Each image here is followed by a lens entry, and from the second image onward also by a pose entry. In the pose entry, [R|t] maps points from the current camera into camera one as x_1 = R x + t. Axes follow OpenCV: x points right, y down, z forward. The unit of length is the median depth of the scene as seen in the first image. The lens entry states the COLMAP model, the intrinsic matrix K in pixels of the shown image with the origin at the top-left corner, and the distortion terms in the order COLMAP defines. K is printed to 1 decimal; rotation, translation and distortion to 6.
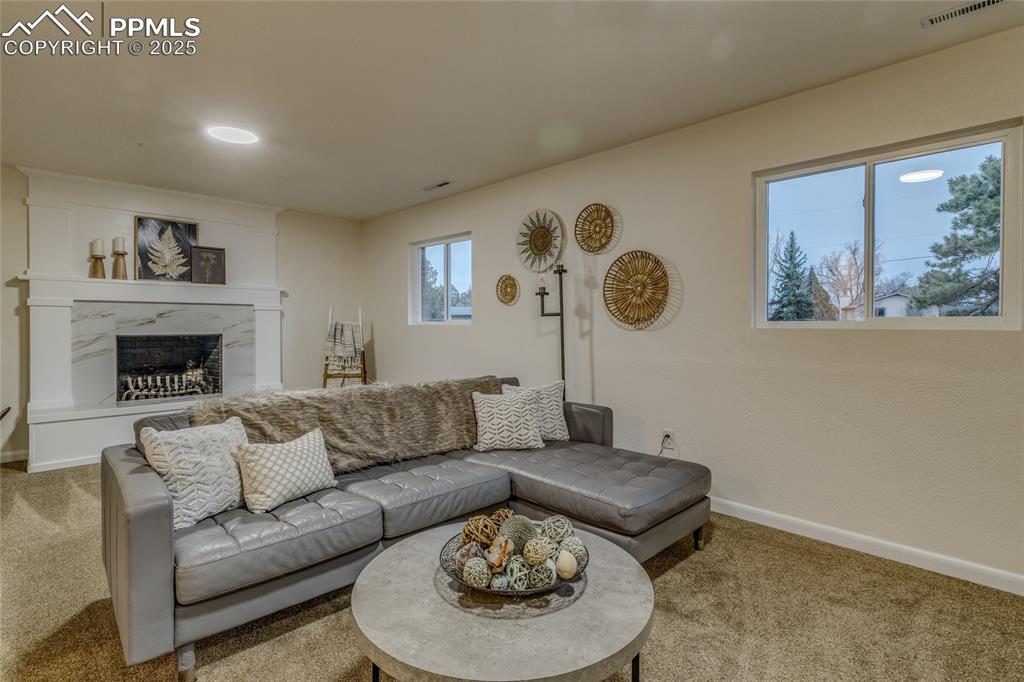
lens RADIAL K [[499.4, 0, 513.4], [0, 499.4, 330.0], [0, 0, 1]] dist [-0.000718, -0.000043]
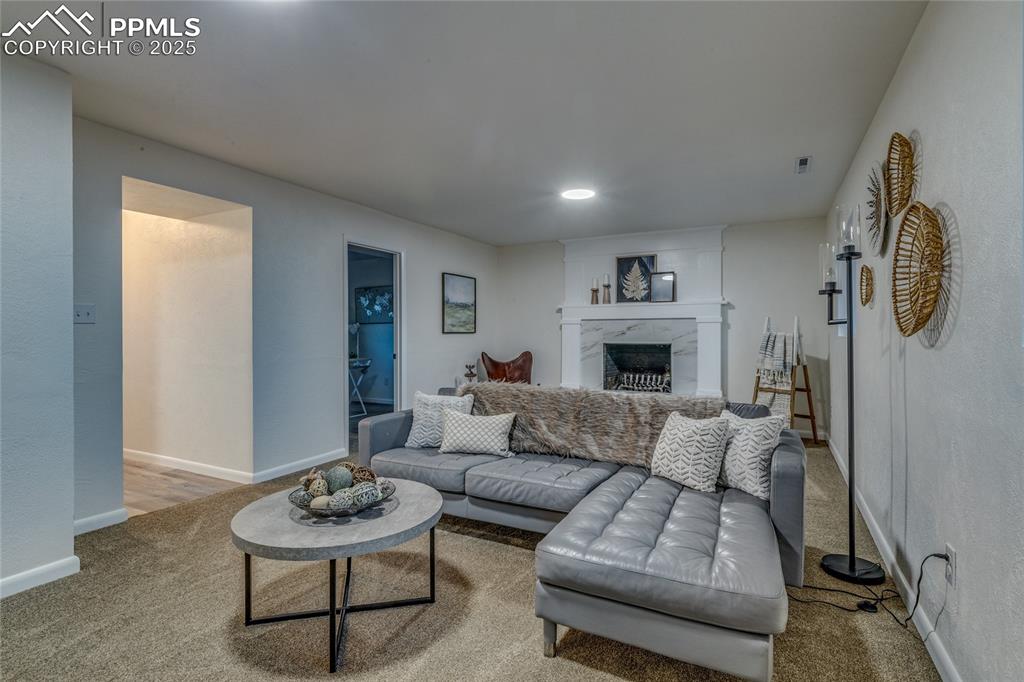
lens RADIAL K [[489.2, 0, 512.0], [0, 489.2, 341.0], [0, 0, 1]] dist [0.000630, 0.000048]
pose [[0.316373, 0.011689, -0.948563, 0.435975], [-0.010133, 0.999909, 0.008942, -0.005144], [0.948581, 0.006783, 0.316463, 0.289498]]
